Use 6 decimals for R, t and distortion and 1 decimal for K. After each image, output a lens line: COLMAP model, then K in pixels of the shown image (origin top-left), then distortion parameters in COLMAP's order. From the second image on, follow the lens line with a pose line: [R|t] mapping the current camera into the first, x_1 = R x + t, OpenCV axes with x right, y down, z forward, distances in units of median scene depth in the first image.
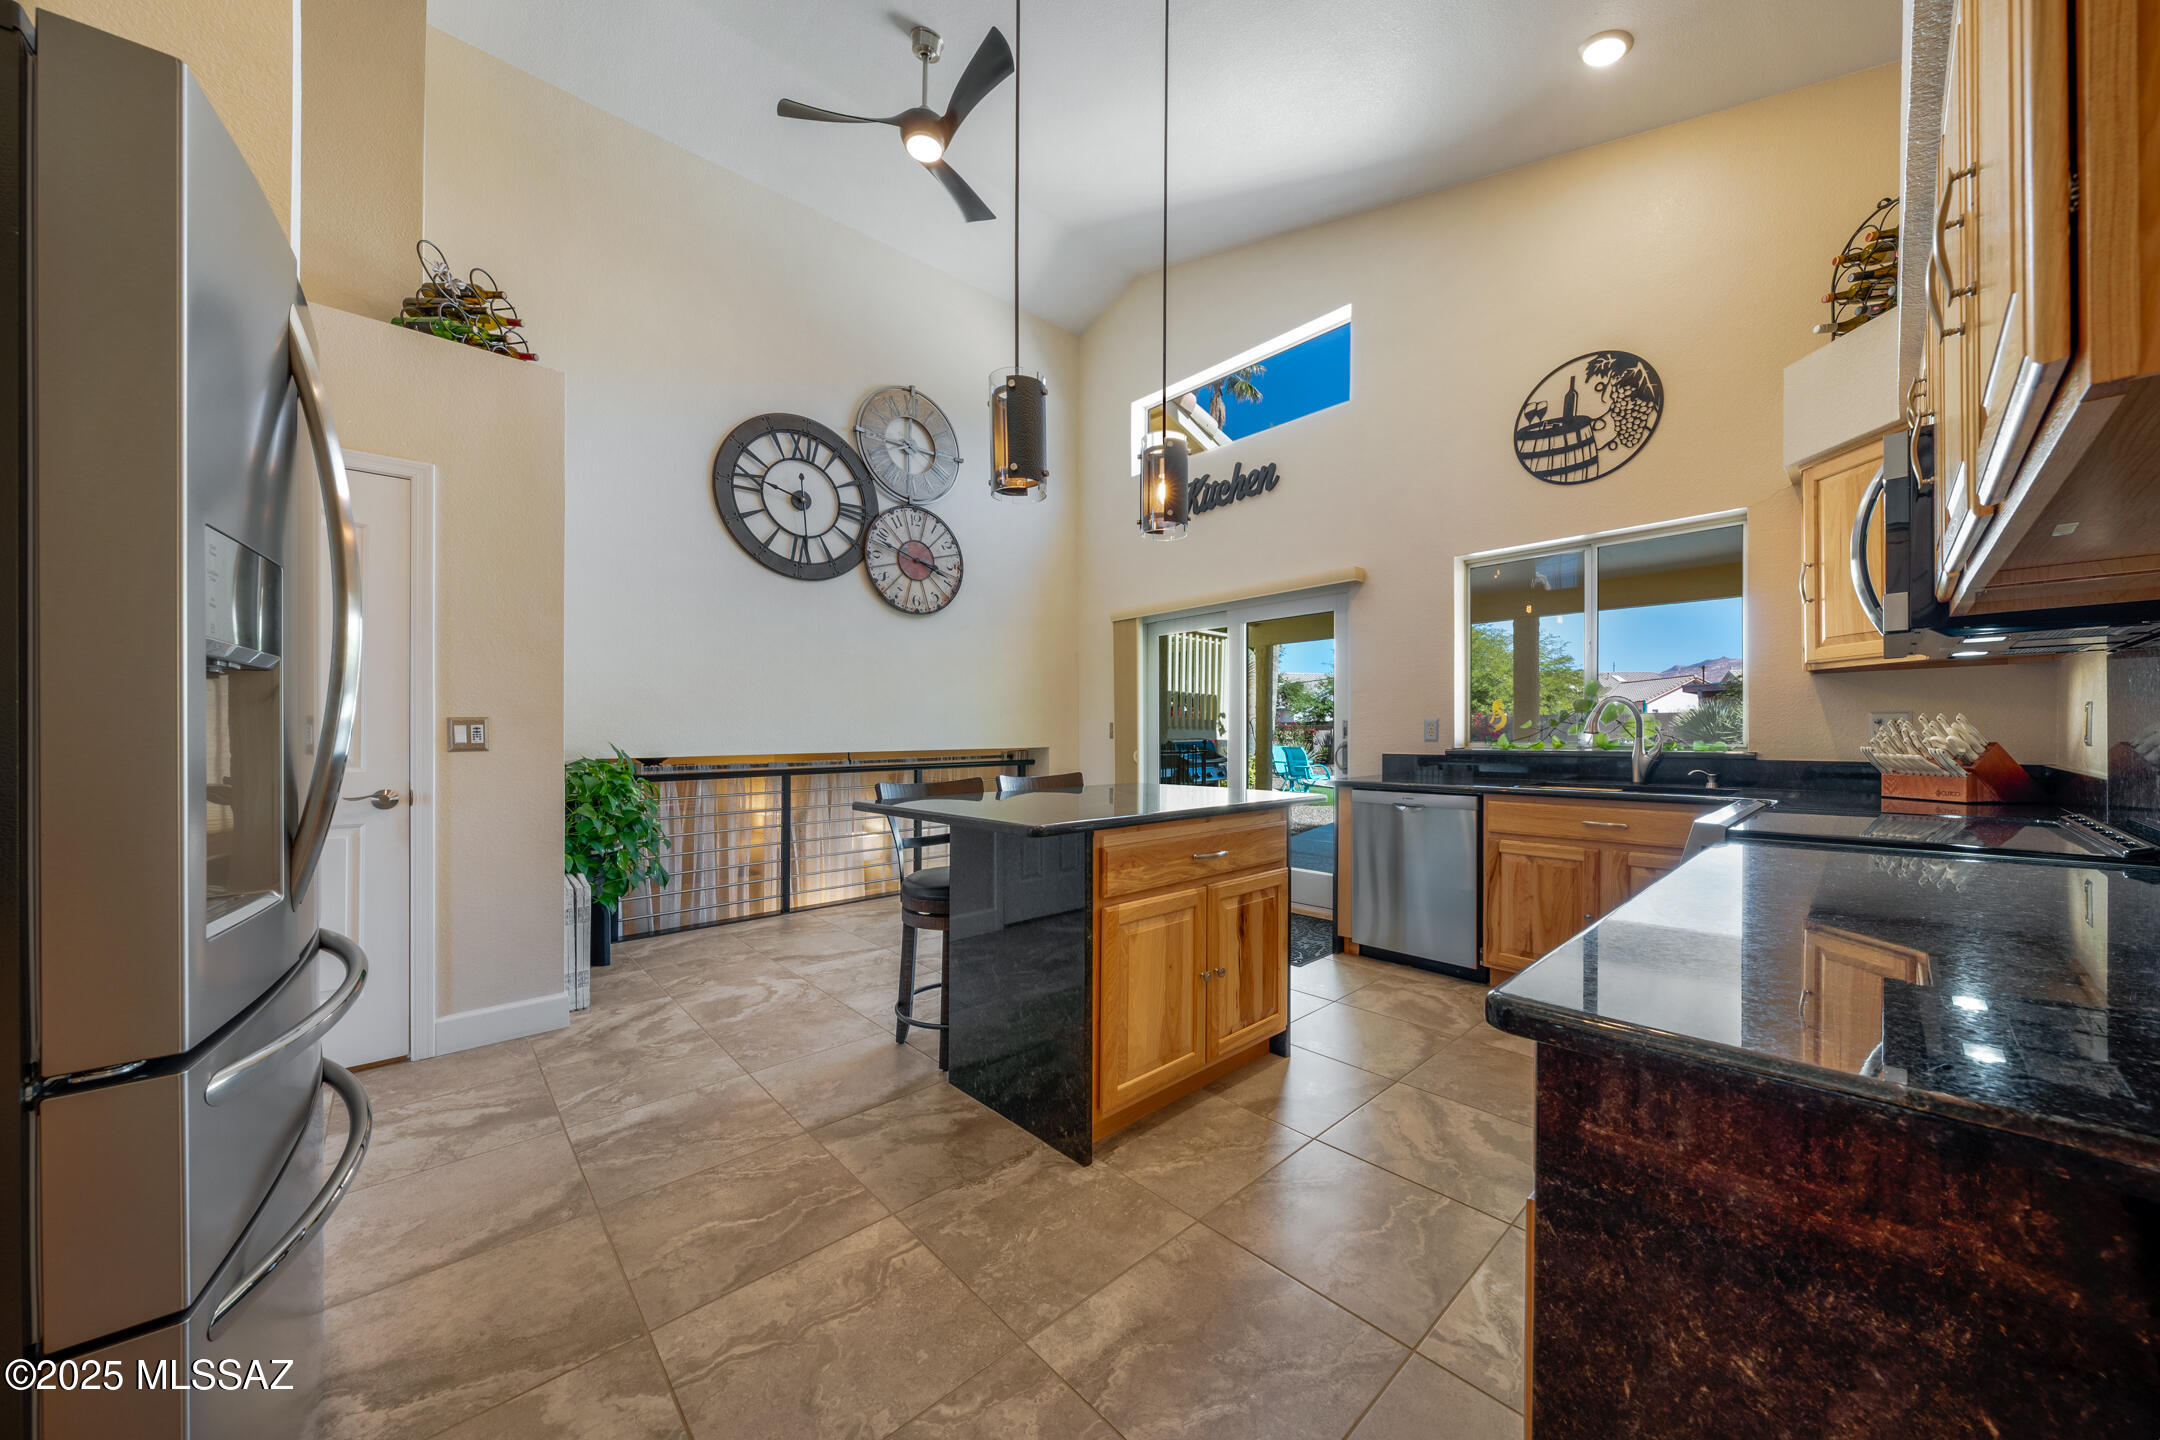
lens RADIAL K [[780.2, 0, 1142.1], [0, 780.2, 720.4], [0, 0, 1]] dist [-0.001214, -0.000125]
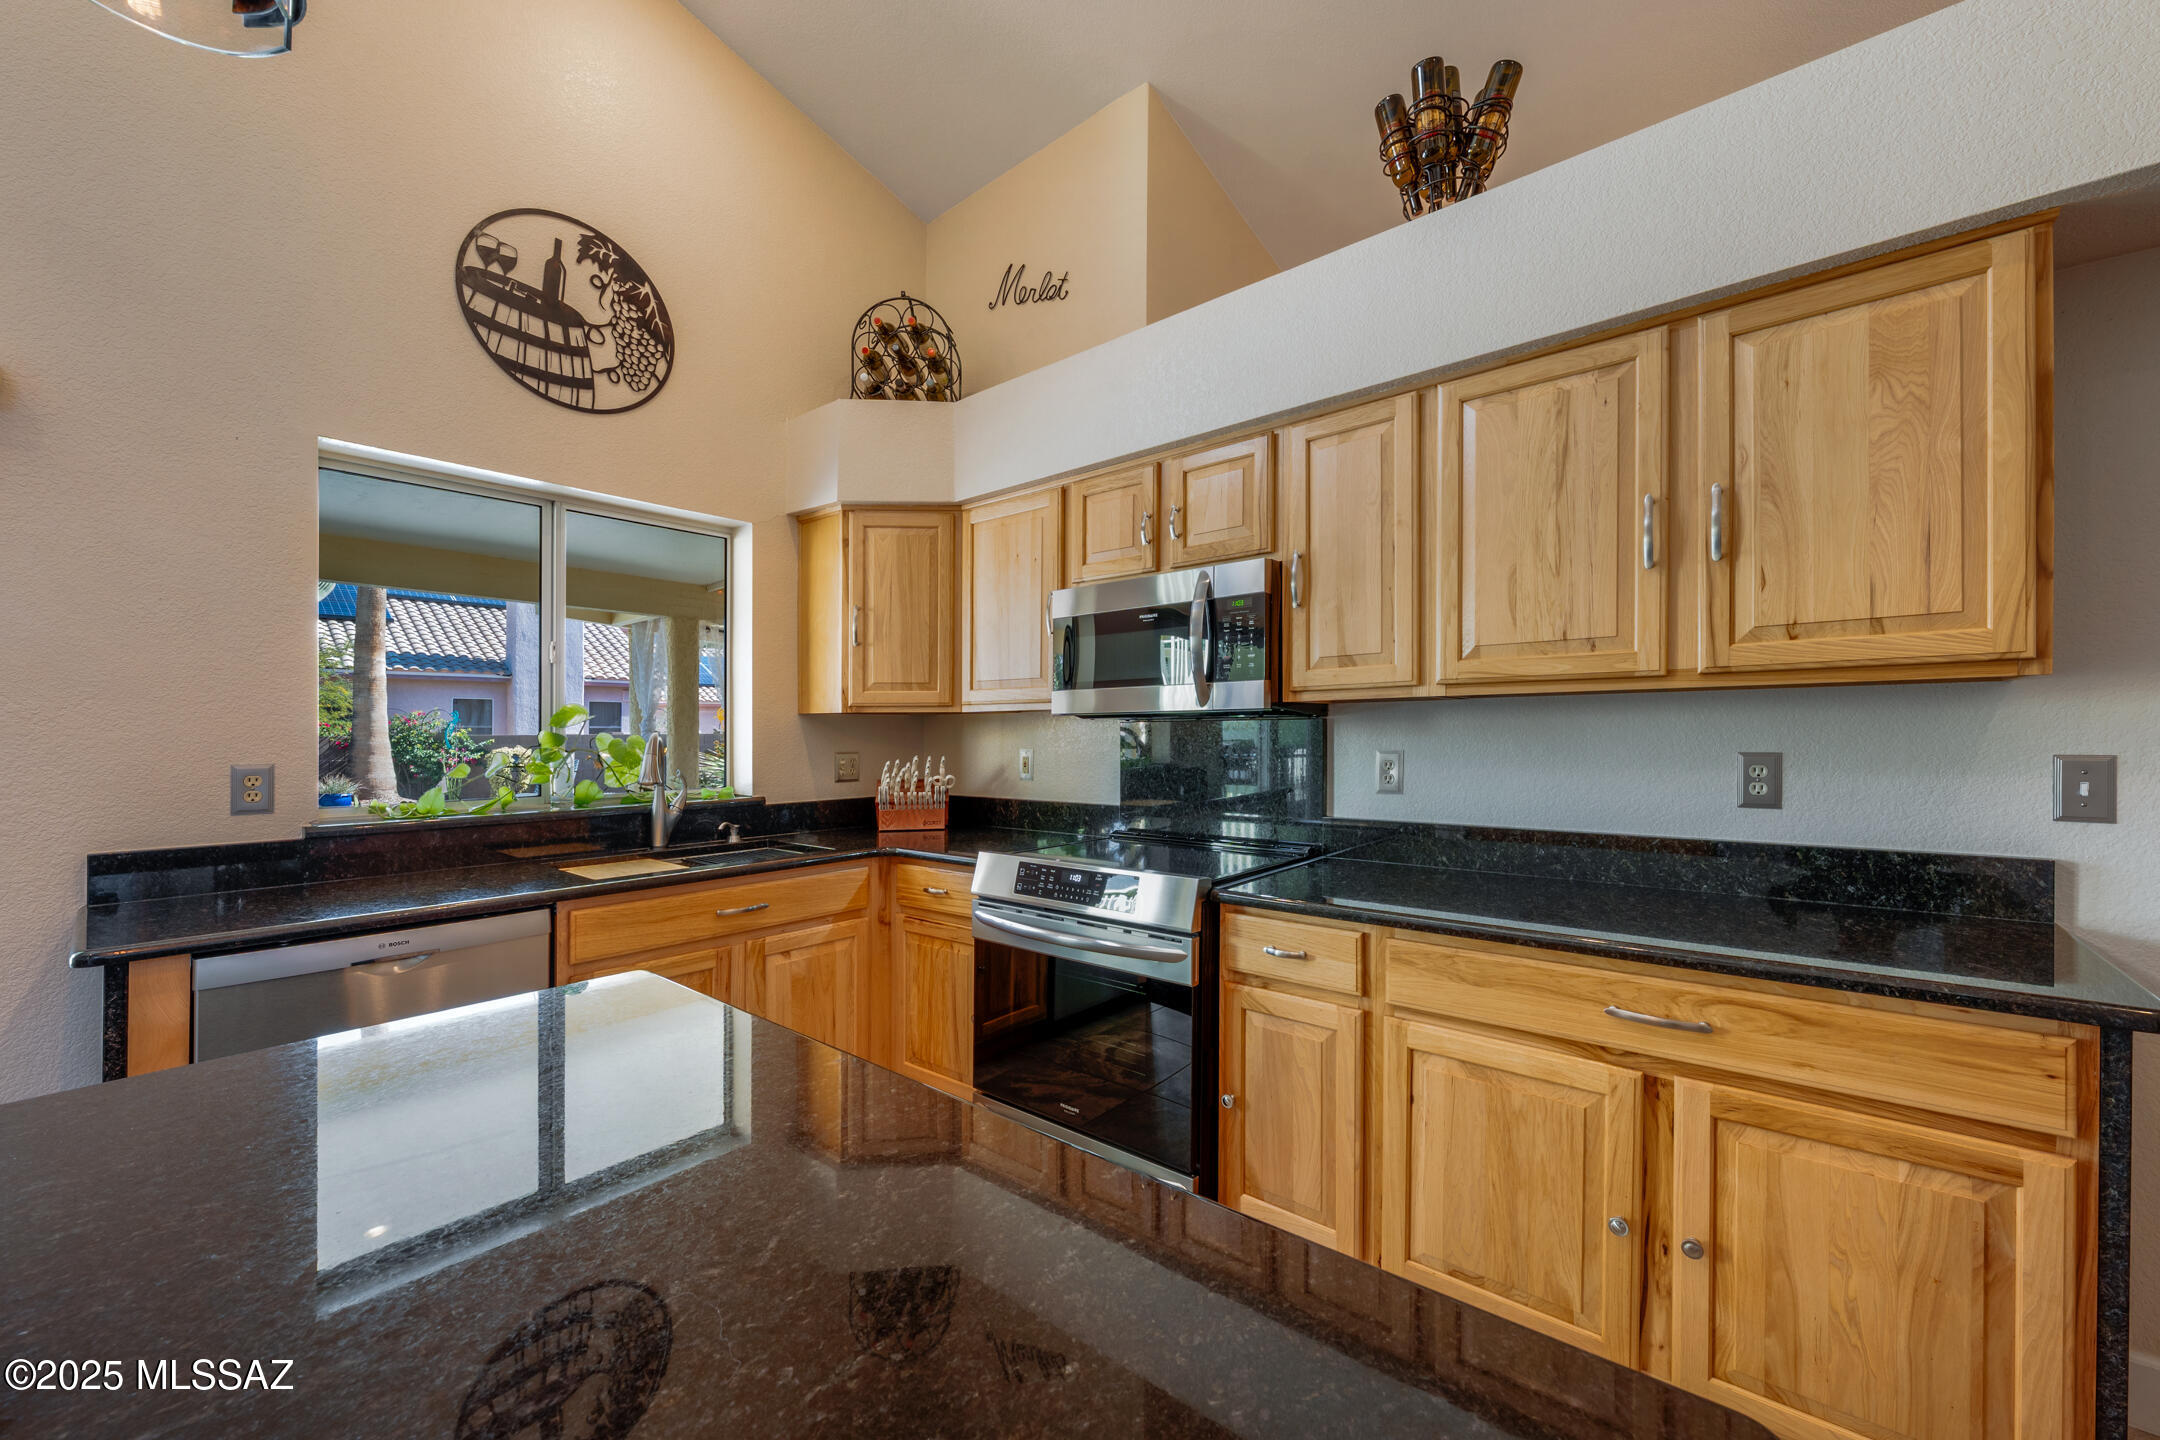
lens RADIAL K [[825.8, 0, 1077.0], [0, 825.8, 743.8], [0, 0, 1]] dist [-0.002752, -0.000198]
pose [[-0.073335, -0.002525, 0.997304, -0.168802], [-0.013111, 0.999913, 0.001568, -0.022602], [-0.997221, -0.012960, -0.073361, 0.595428]]
